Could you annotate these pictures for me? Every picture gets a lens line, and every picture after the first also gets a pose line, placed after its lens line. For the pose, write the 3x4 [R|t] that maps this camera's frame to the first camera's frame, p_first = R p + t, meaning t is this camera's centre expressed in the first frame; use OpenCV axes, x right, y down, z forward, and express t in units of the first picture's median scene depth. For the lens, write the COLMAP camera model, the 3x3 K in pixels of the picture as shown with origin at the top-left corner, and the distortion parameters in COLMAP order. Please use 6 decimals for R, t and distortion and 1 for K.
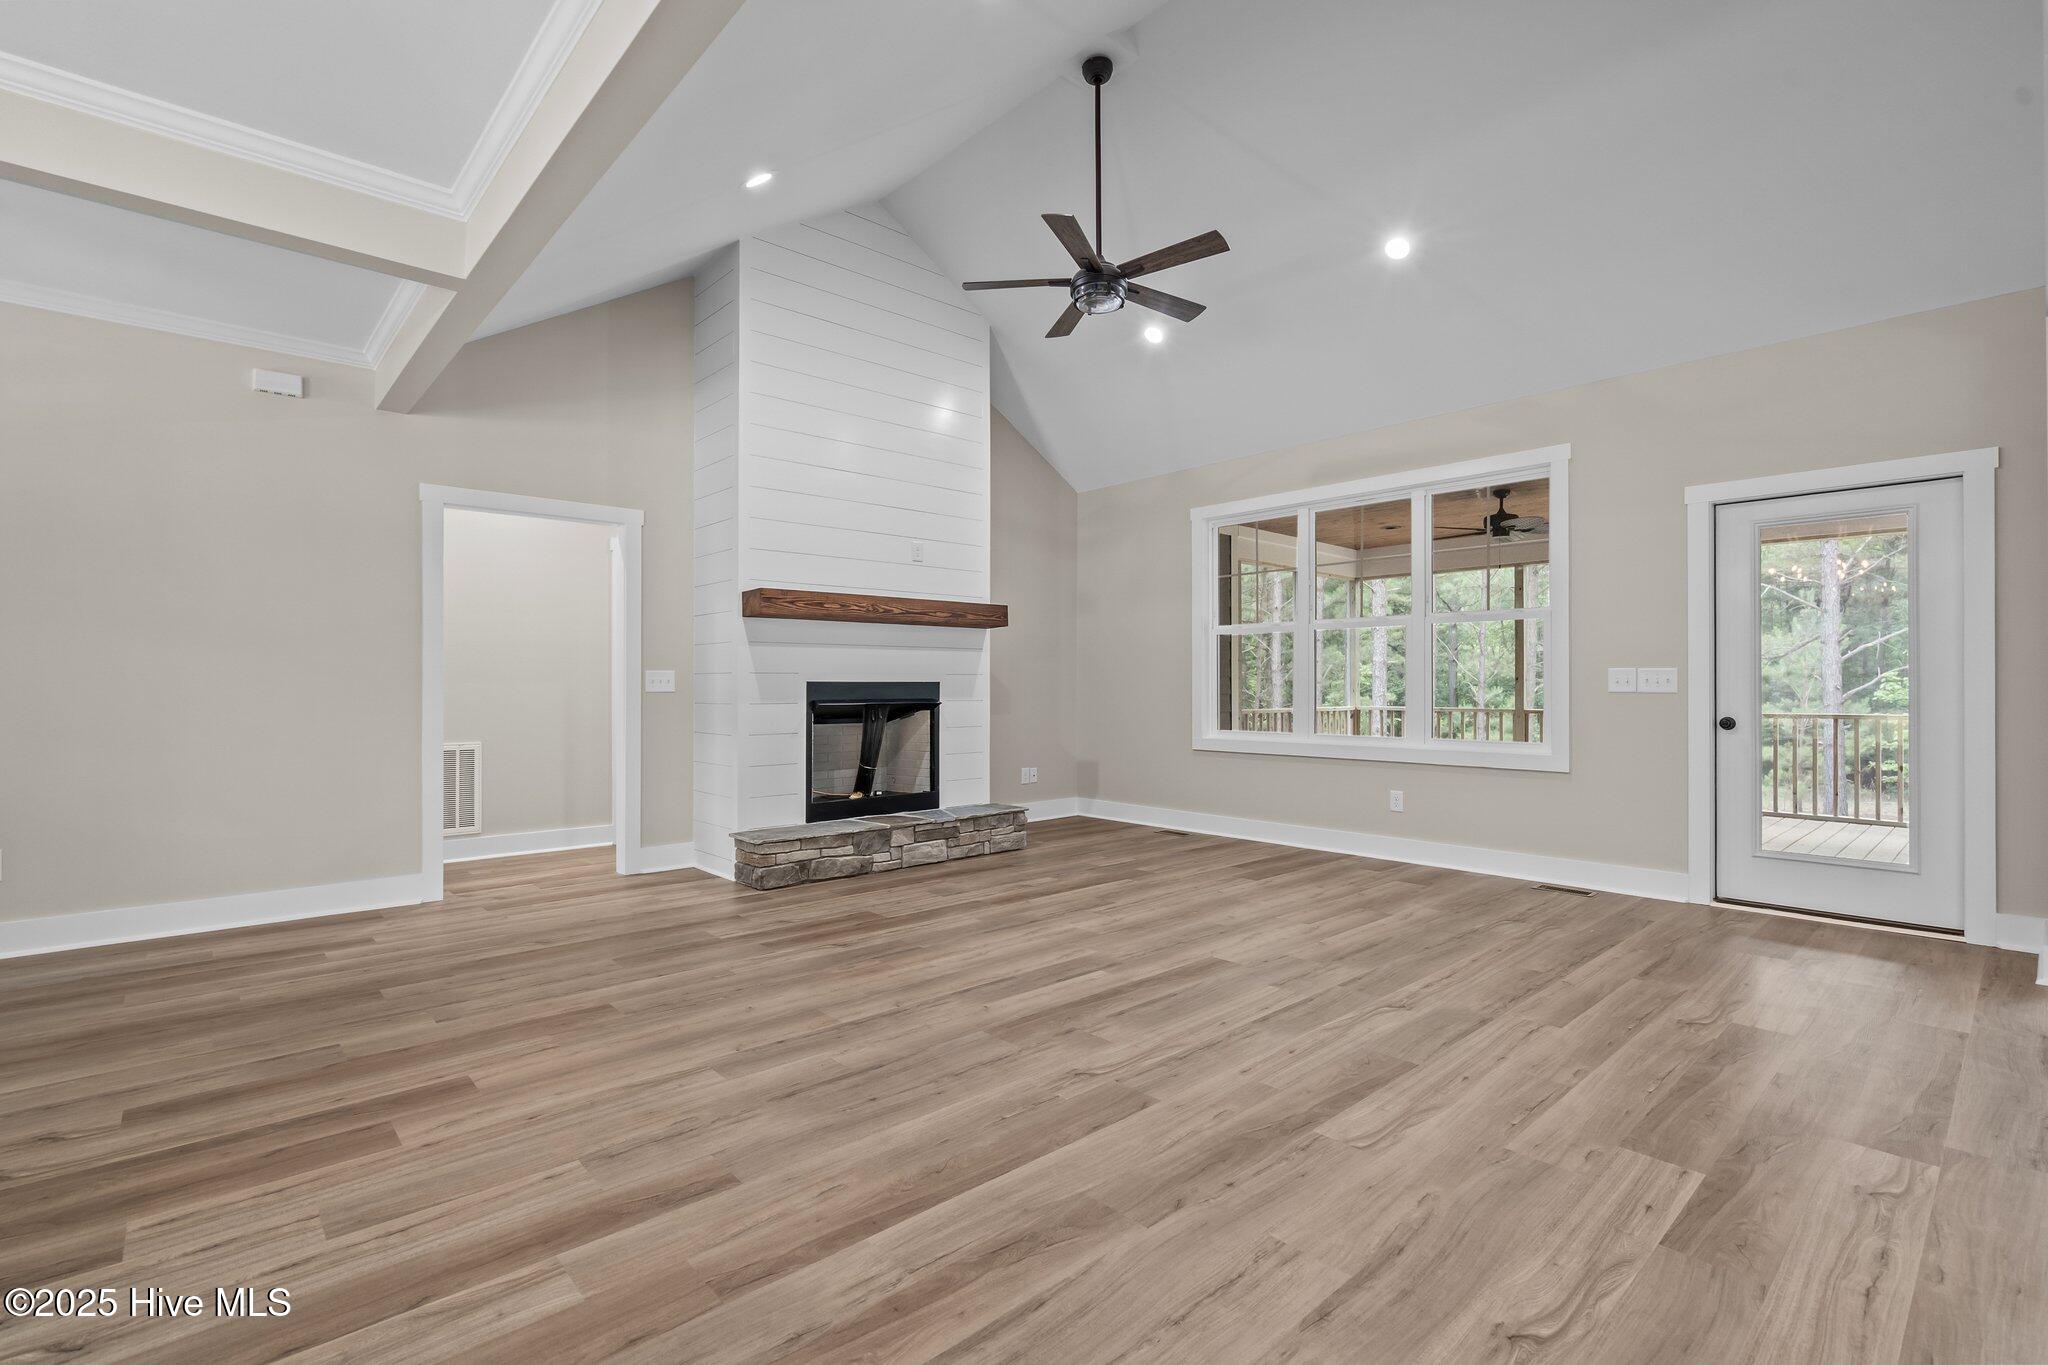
lens RADIAL K [[924.3, 0, 1020.8], [0, 924.3, 693.1], [0, 0, 1]] dist [-0.002532, 0.000473]
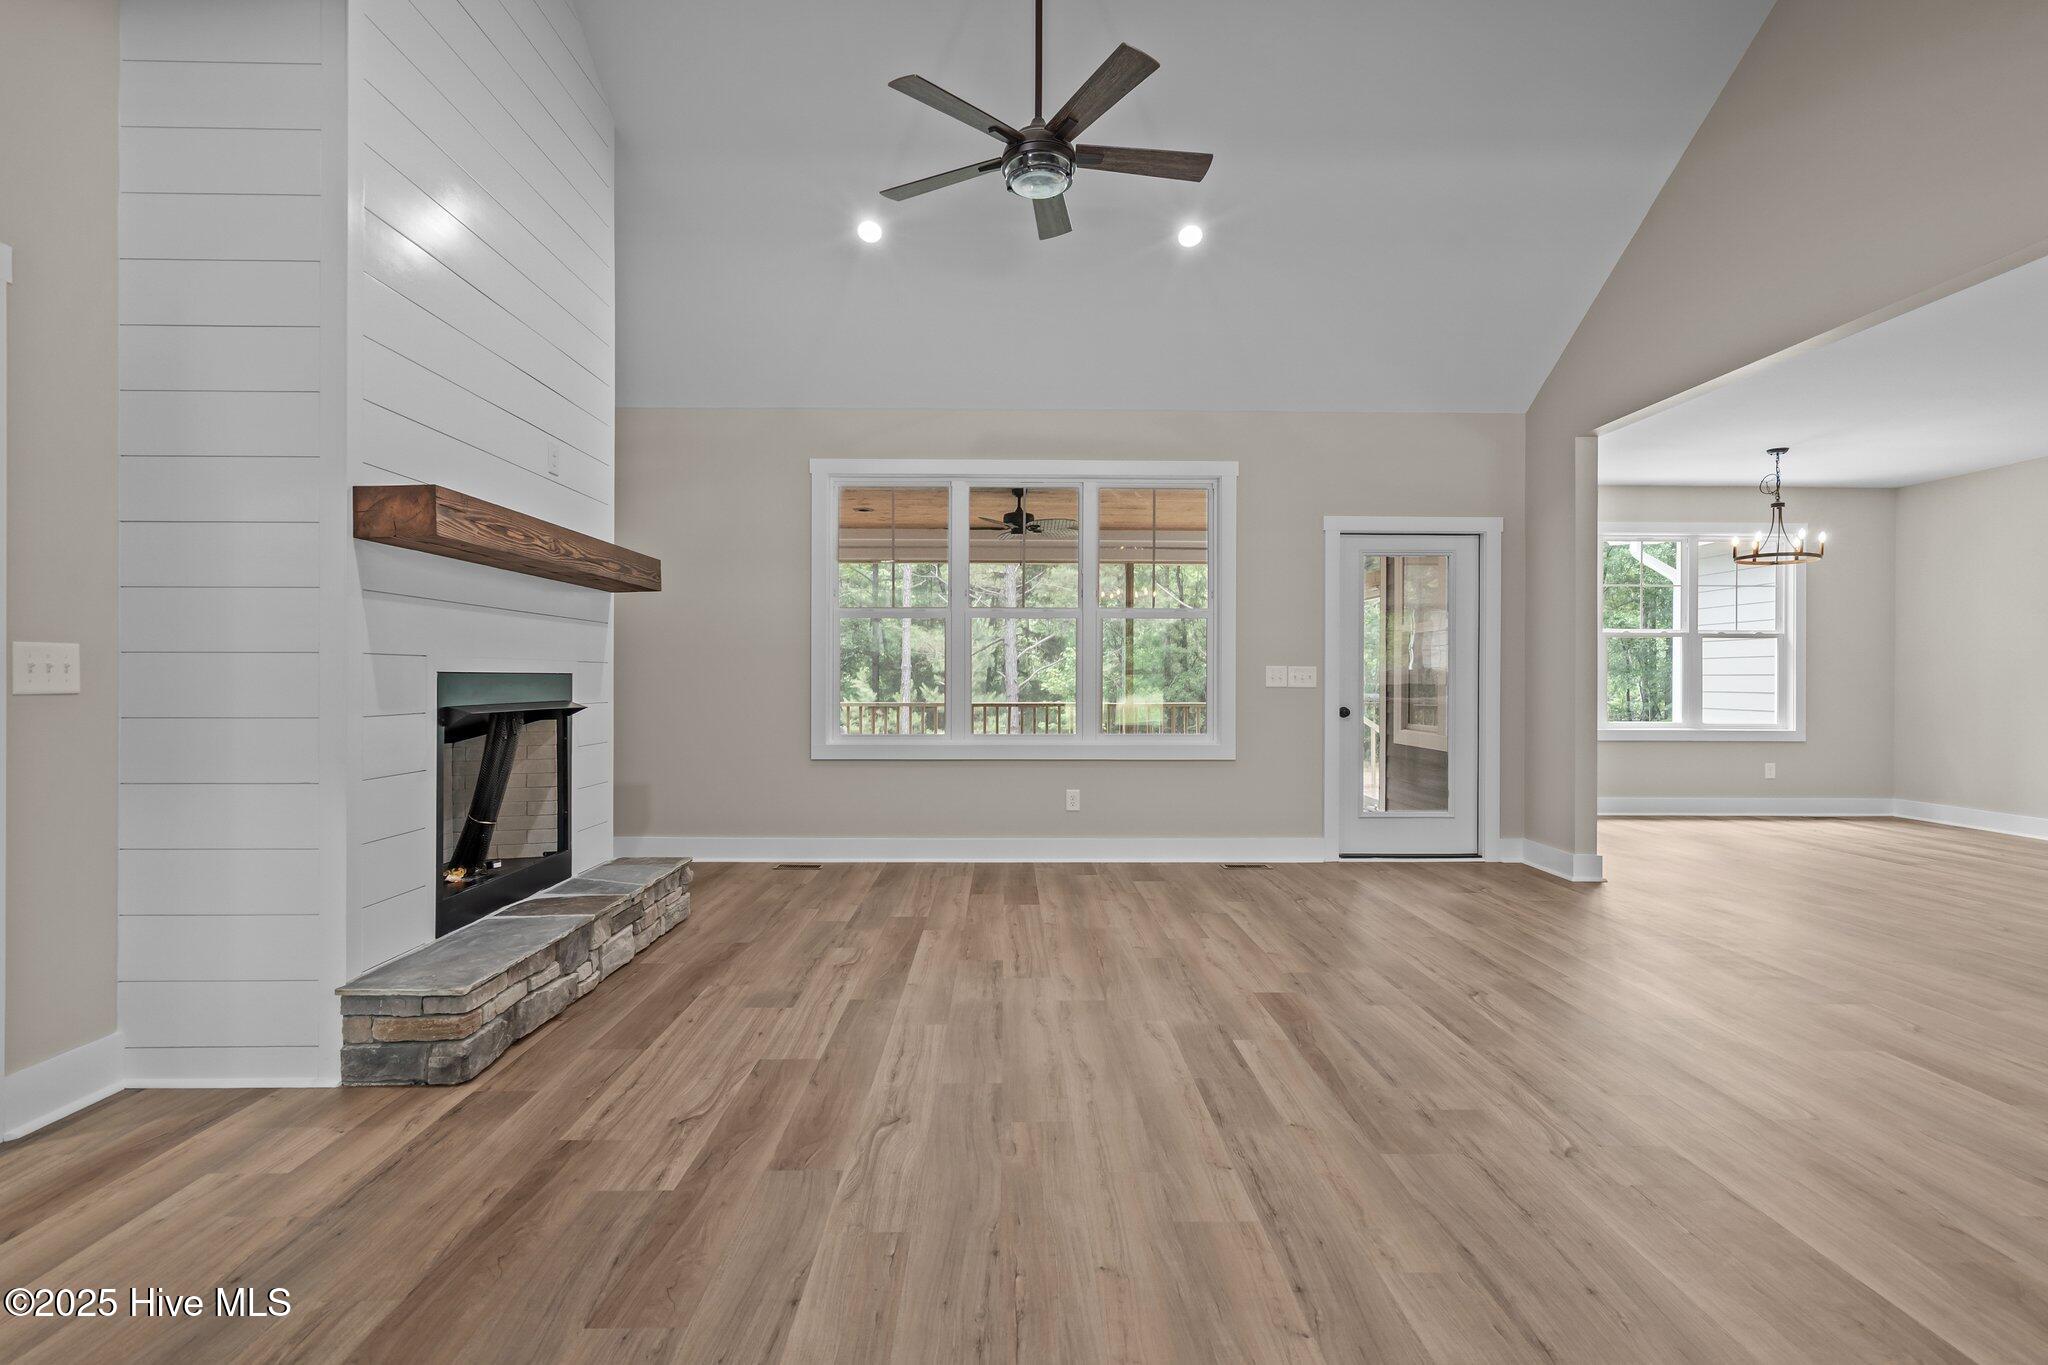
lens RADIAL K [[1004.6, 0, 1023.3], [0, 1004.6, 682.6], [0, 0, 1]] dist [0.001263, 0.001617]
pose [[0.660701, 0.000461, 0.750649, -0.601241], [0.002729, 0.999992, -0.003016, -0.004447], [-0.750645, 0.004041, 0.660694, 0.498177]]
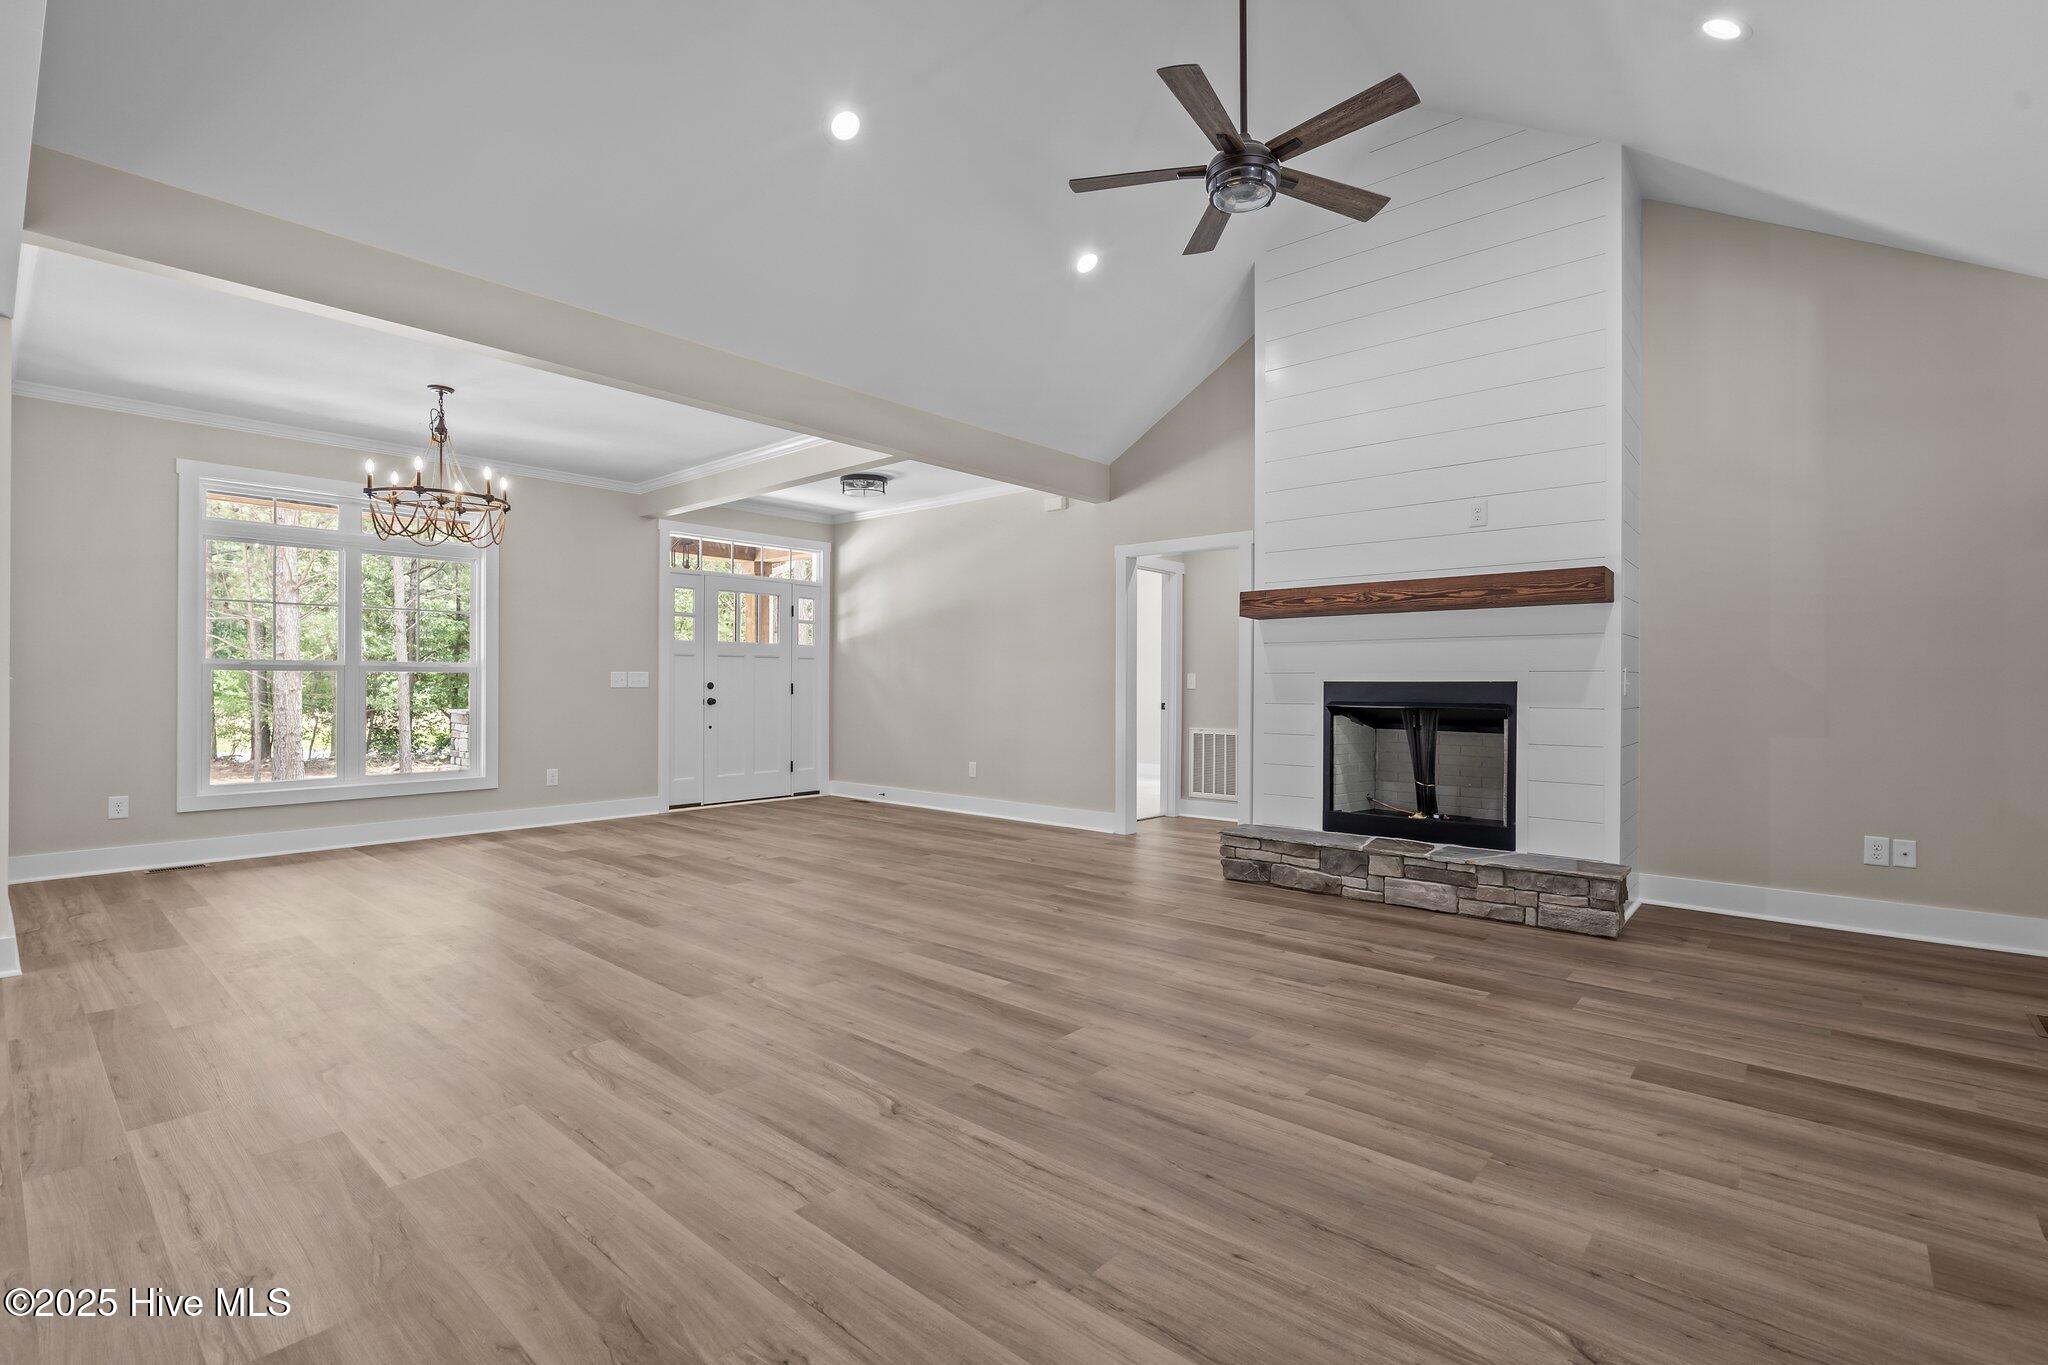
lens RADIAL K [[924.3, 0, 1028.6], [0, 924.3, 690.5], [0, 0, 1]] dist [-0.002532, 0.000473]
pose [[0.121220, 0.007169, -0.992600, 0.916681], [-0.011023, 0.999922, 0.005876, -0.007415], [0.992564, 0.010229, 0.121290, 0.793617]]
